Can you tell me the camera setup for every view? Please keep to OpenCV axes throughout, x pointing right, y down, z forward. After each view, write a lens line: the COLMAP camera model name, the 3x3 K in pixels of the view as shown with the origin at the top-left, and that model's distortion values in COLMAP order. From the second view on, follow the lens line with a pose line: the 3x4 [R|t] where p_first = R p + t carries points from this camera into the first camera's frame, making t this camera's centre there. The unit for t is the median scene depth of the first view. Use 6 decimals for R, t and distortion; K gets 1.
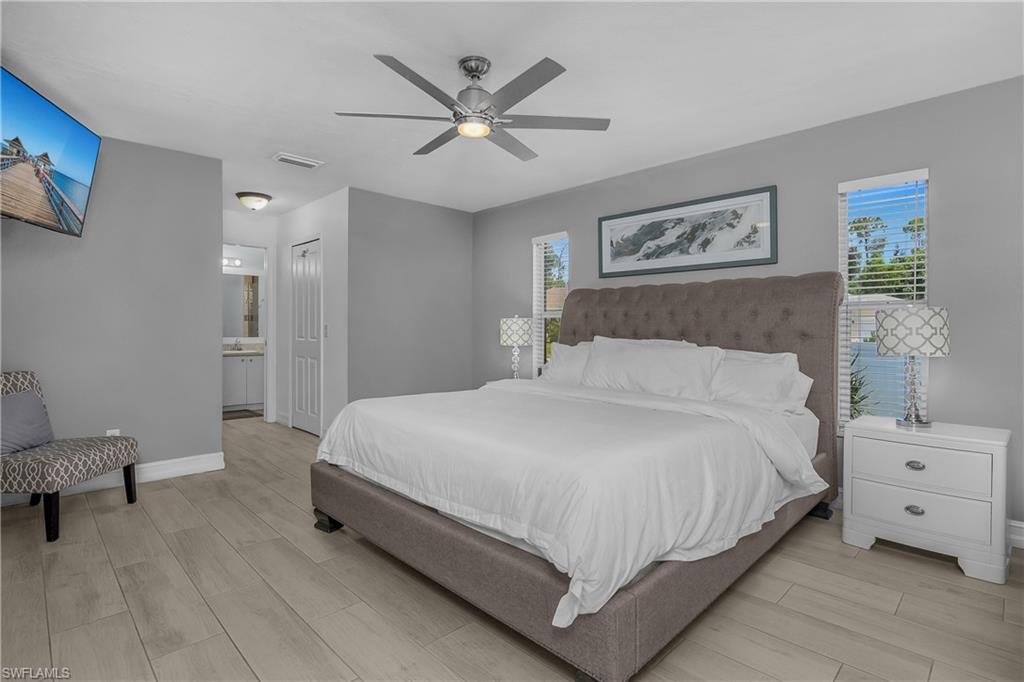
lens RADIAL K [[502.4, 0, 517.0], [0, 502.4, 340.7], [0, 0, 1]] dist [-0.002050, -0.000316]
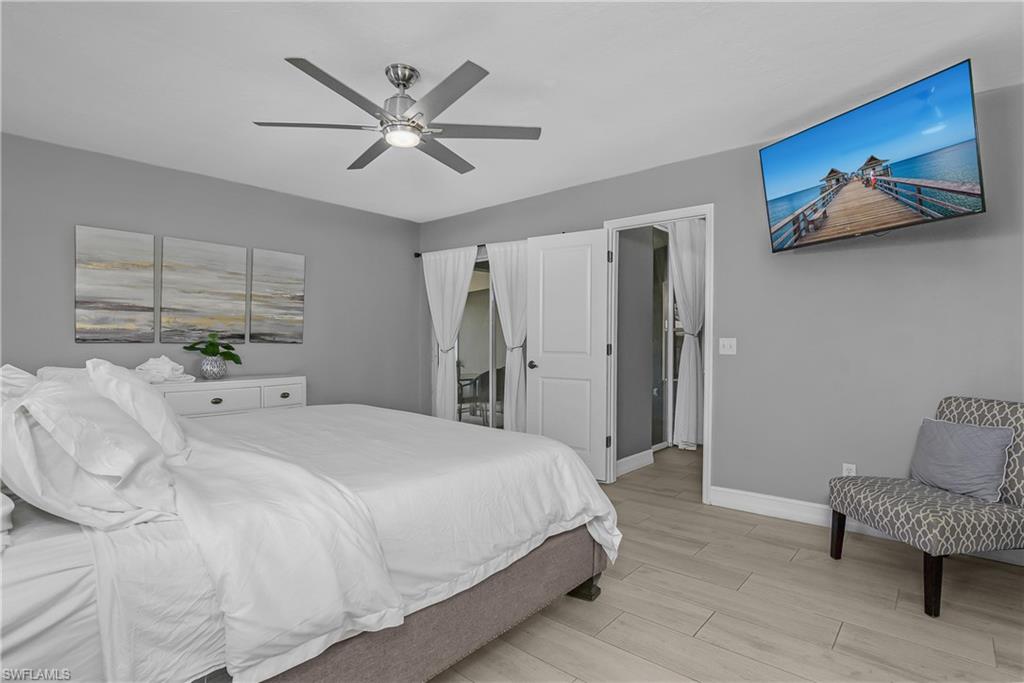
lens RADIAL K [[502.4, 0, 517.0], [0, 502.4, 341.2], [0, 0, 1]] dist [-0.002050, -0.000316]
pose [[-0.997232, -0.011771, -0.073412, -0.221058], [-0.013591, 0.999612, 0.024329, -0.045943], [0.073097, 0.025260, -0.997005, 1.900119]]
